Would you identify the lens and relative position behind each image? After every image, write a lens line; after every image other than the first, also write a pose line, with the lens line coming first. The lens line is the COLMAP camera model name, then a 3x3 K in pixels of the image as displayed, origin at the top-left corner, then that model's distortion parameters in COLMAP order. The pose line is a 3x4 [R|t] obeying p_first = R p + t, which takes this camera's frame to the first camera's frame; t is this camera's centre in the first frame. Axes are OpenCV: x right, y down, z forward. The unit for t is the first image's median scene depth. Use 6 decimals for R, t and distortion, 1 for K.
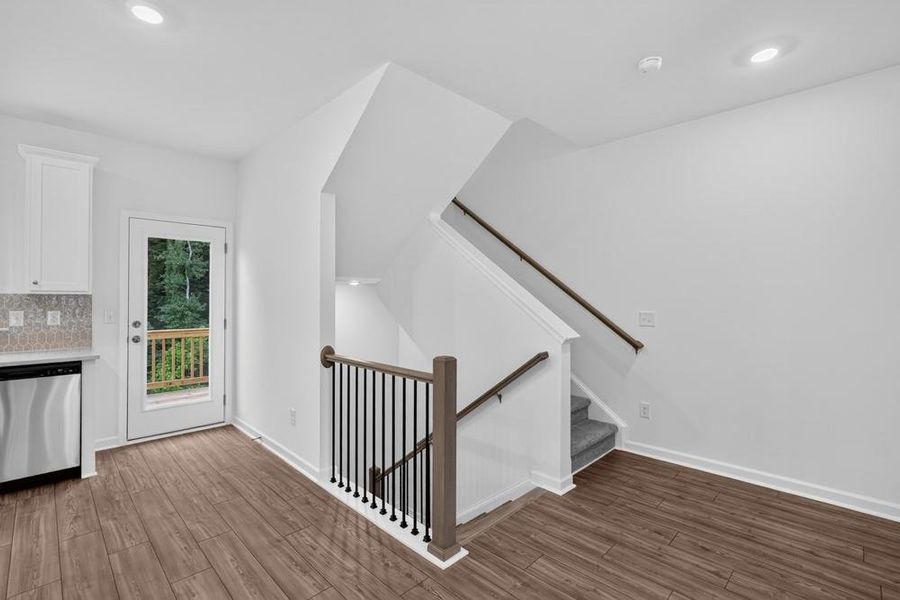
lens RADIAL K [[405.5, 0, 443.9], [0, 405.5, 295.8], [0, 0, 1]] dist [-0.013196, 0.003235]
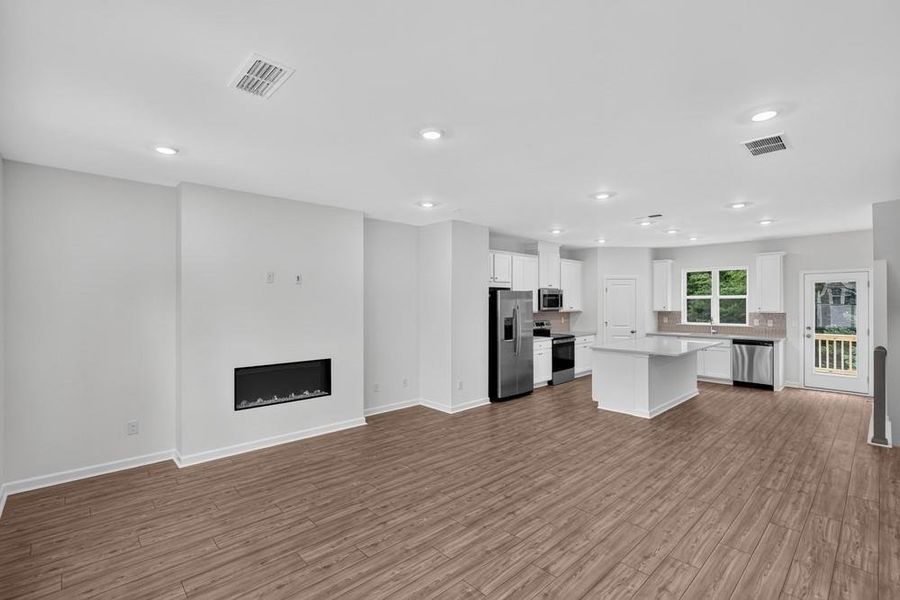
lens RADIAL K [[405.5, 0, 444.5], [0, 405.5, 307.5], [0, 0, 1]] dist [-0.013196, 0.003235]
pose [[-0.048812, 0.009258, -0.998765, 1.355359], [0.007944, 0.999929, 0.008881, -0.065125], [0.998776, -0.007501, -0.048882, -0.712447]]
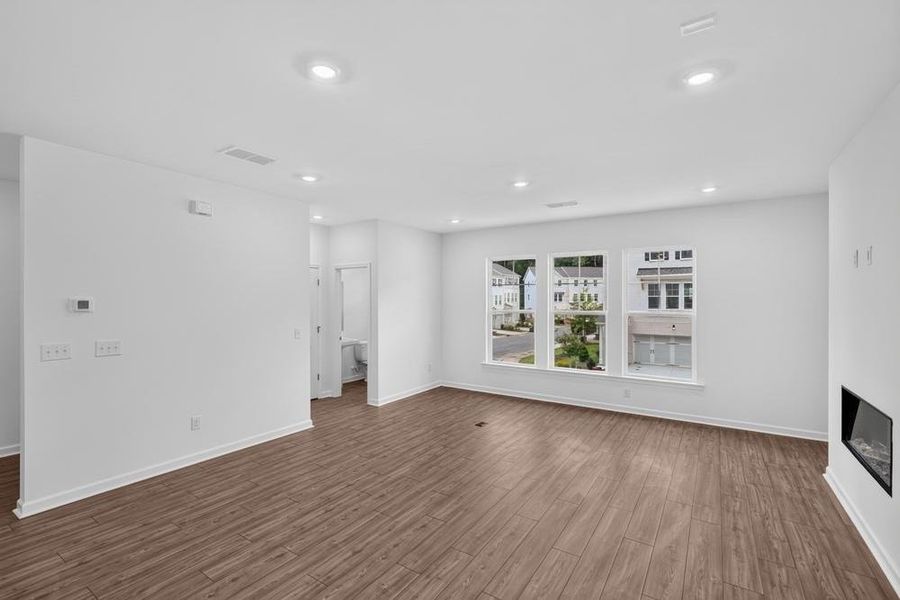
lens RADIAL K [[405.5, 0, 446.0], [0, 405.5, 297.7], [0, 0, 1]] dist [-0.013196, 0.003235]
pose [[-0.187648, -0.000096, 0.982236, -0.545667], [-0.008339, 0.999964, -0.001495, -0.065719], [-0.982201, -0.008471, -0.187642, -0.343712]]
